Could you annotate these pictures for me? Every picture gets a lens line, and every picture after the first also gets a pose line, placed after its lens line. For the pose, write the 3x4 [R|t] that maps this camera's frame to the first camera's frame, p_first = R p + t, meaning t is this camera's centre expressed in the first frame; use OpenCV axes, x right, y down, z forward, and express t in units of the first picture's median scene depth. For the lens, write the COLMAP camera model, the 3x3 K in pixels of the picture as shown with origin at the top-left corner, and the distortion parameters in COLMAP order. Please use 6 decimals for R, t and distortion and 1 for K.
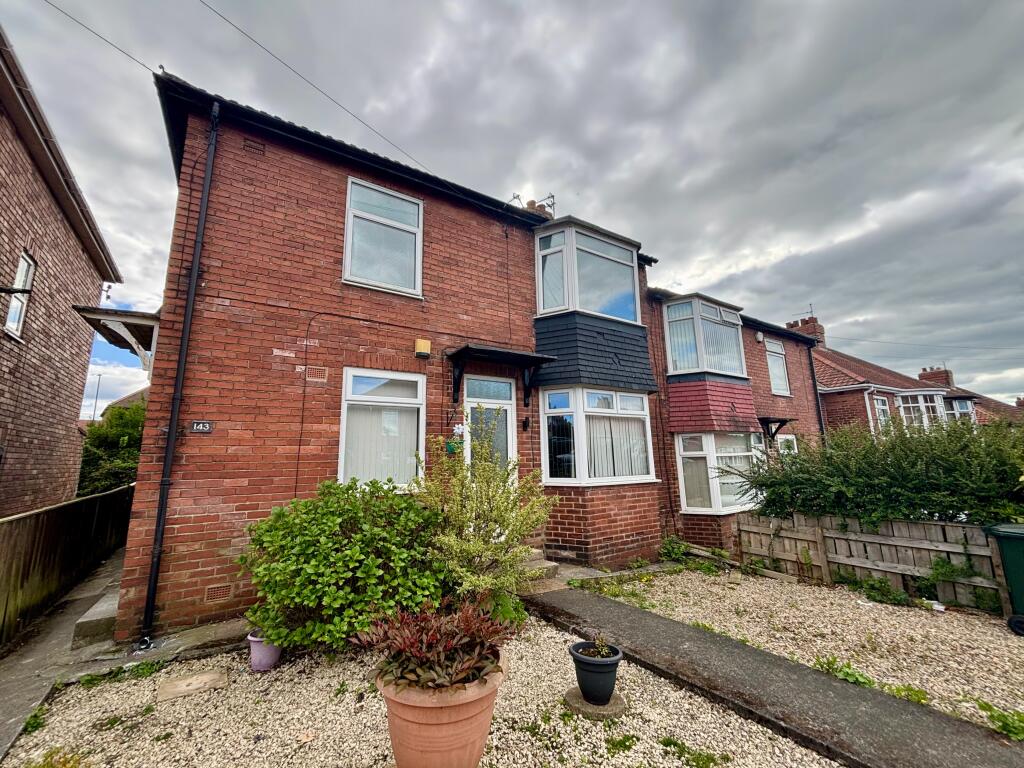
lens RADIAL K [[410.8, 0, 506.9], [0, 410.8, 380.5], [0, 0, 1]] dist [-0.009265, 0.004081]
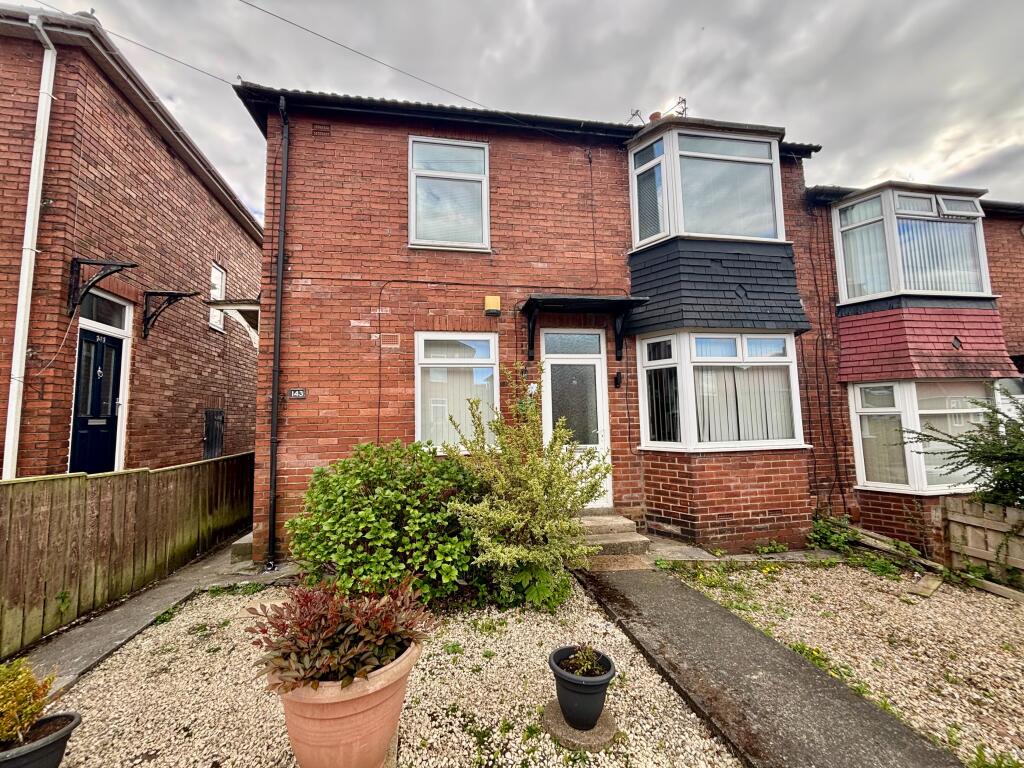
lens RADIAL K [[410.8, 0, 506.9], [0, 410.8, 380.5], [0, 0, 1]] dist [-0.009265, 0.004081]
pose [[0.920315, -0.036372, -0.389483, 0.177579], [0.077177, 0.992980, 0.089633, 0.012380], [0.383489, -0.112549, 0.916662, 0.116741]]
